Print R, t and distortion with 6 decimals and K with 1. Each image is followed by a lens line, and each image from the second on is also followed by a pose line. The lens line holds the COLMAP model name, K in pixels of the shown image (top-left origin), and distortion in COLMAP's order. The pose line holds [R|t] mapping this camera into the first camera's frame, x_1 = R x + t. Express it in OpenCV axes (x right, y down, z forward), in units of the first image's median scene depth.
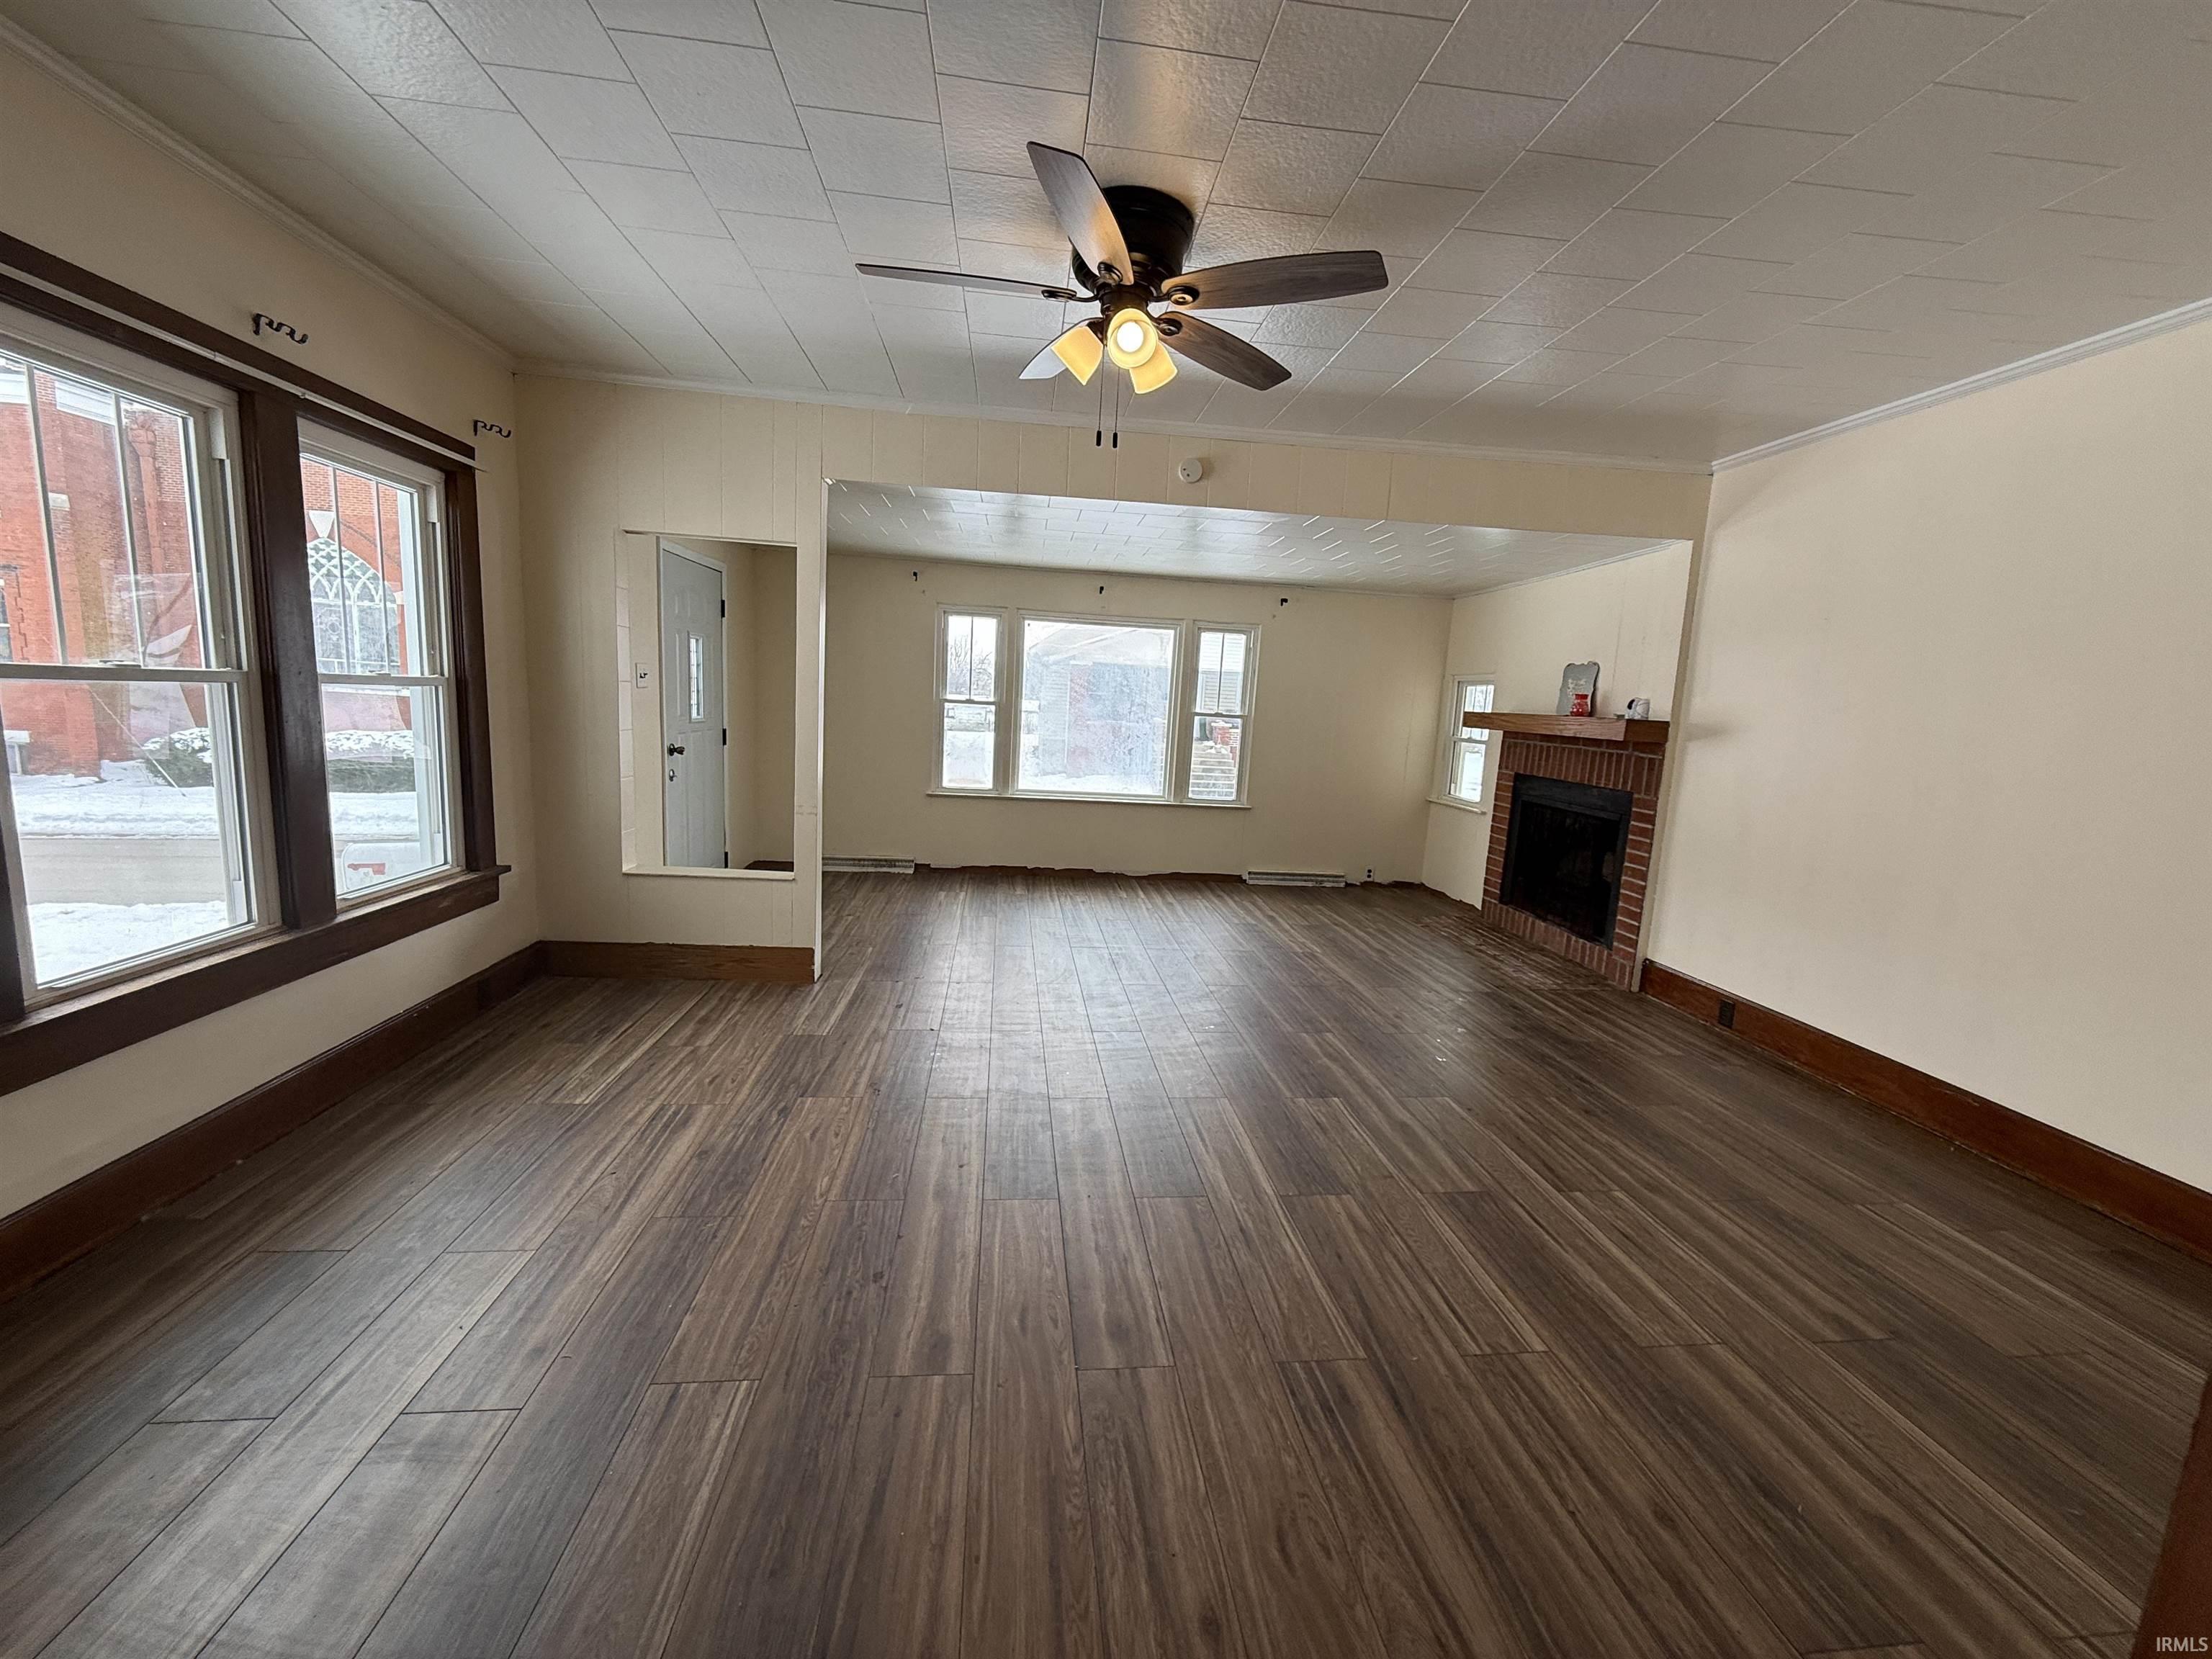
lens RADIAL K [[876.9, 0, 1114.9], [0, 876.9, 829.4], [0, 0, 1]] dist [0.001791, 0.000283]
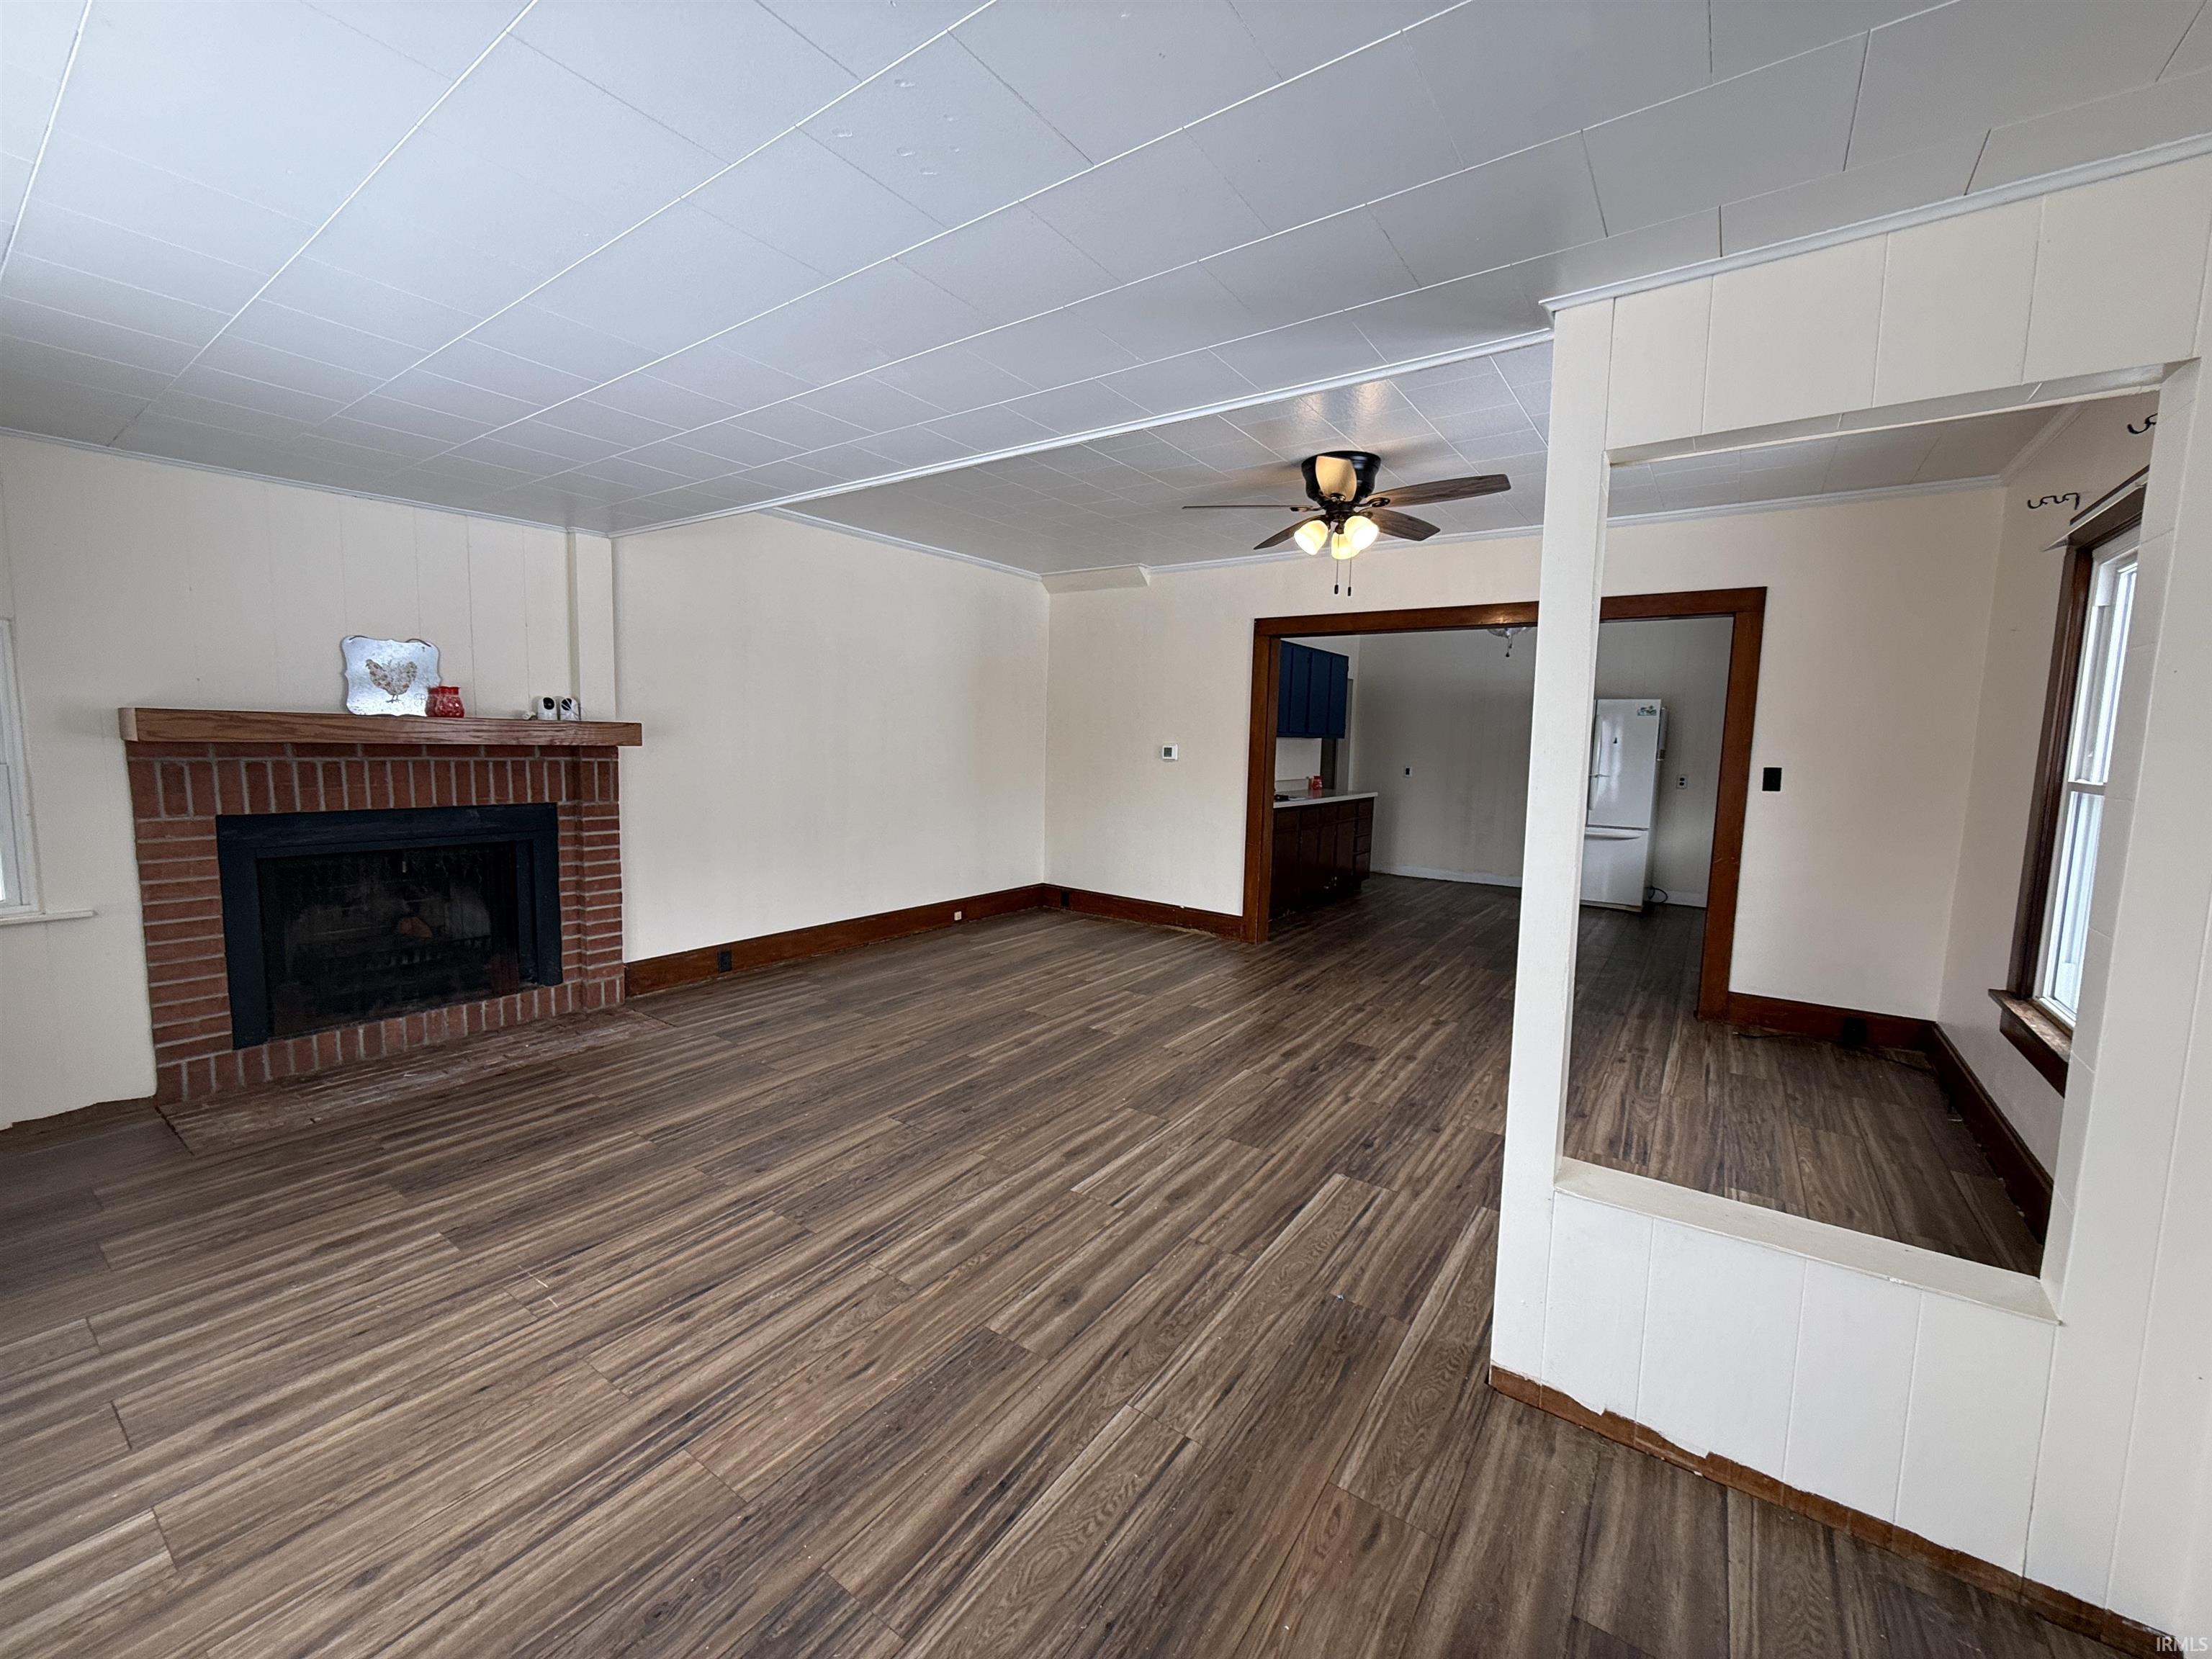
lens RADIAL K [[876.9, 0, 1114.8], [0, 876.9, 827.7], [0, 0, 1]] dist [0.001791, 0.000283]
pose [[-0.747914, -0.136809, 0.649544, -0.475262], [0.036783, 0.968485, 0.246340, -0.250524], [-0.662775, 0.208133, -0.719312, 1.484281]]
